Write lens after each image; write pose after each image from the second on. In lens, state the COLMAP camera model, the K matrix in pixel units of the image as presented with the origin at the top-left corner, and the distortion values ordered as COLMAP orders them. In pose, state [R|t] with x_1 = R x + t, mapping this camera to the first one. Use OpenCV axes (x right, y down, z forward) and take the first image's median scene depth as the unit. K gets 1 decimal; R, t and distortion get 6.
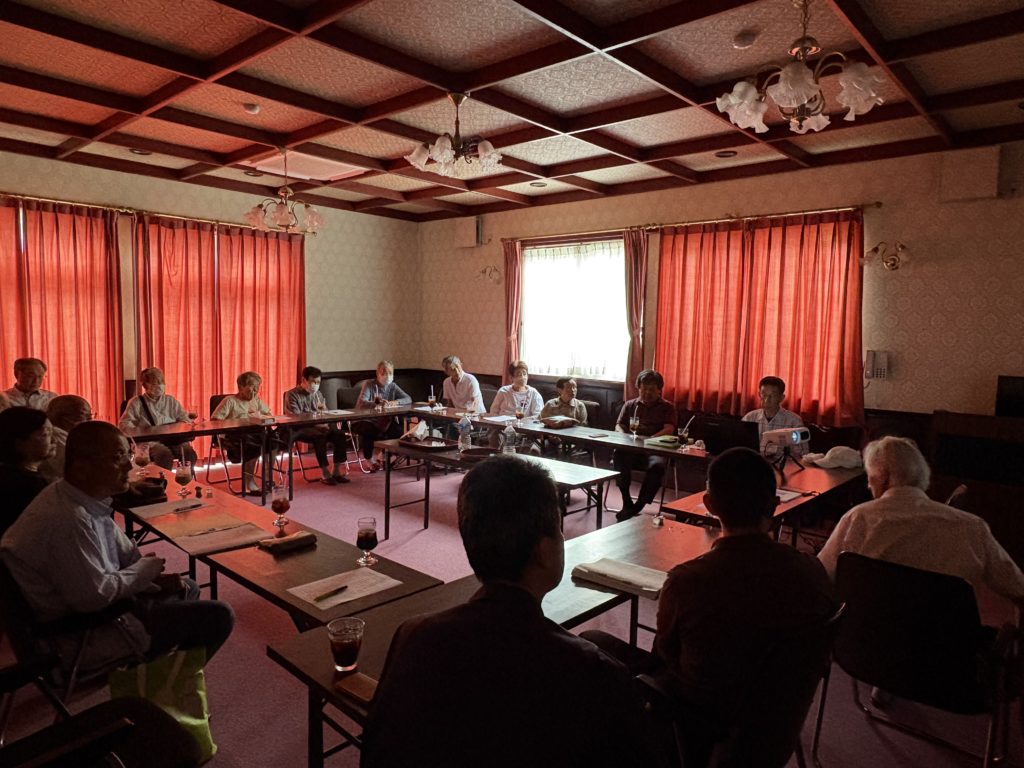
lens RADIAL K [[672.8, 0, 511.2], [0, 672.8, 384.4], [0, 0, 1]] dist [-0.000643, 0.008282]
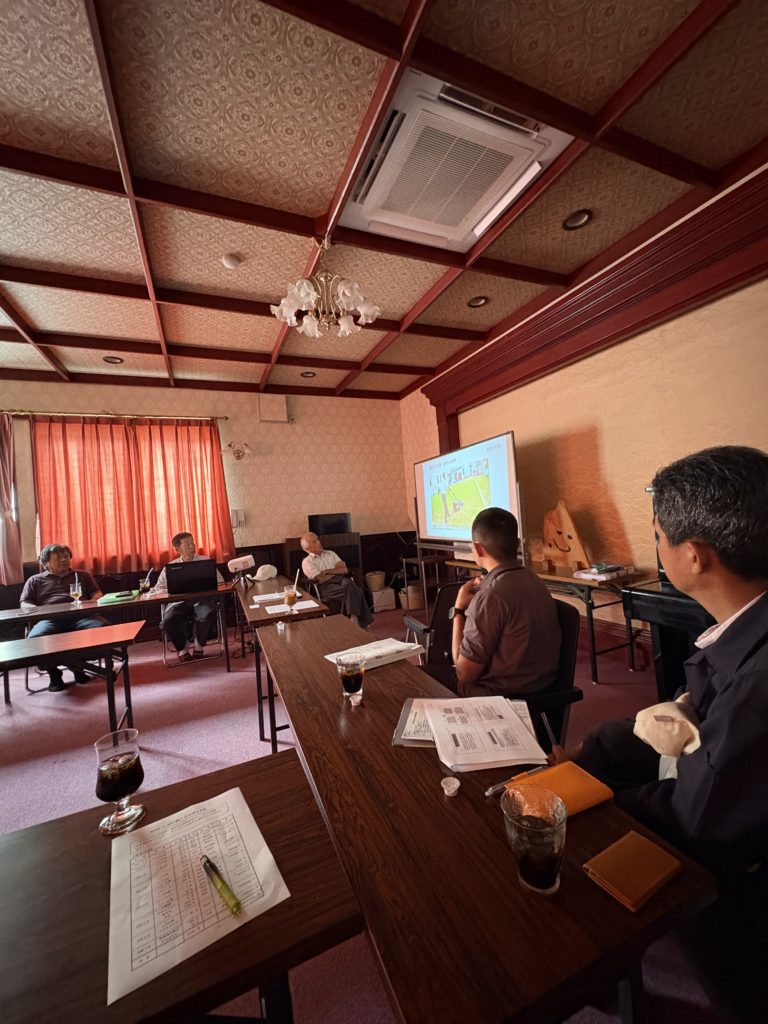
lens RADIAL K [[411.9, 0, 387.3], [0, 411.9, 512.5], [0, 0, 1]] dist [0.002271, 0.000053]
pose [[0.403480, -0.047242, 0.913768, -0.154708], [0.161016, 0.986747, -0.020083, 0.024776], [-0.900710, 0.155234, 0.405739, 0.240441]]
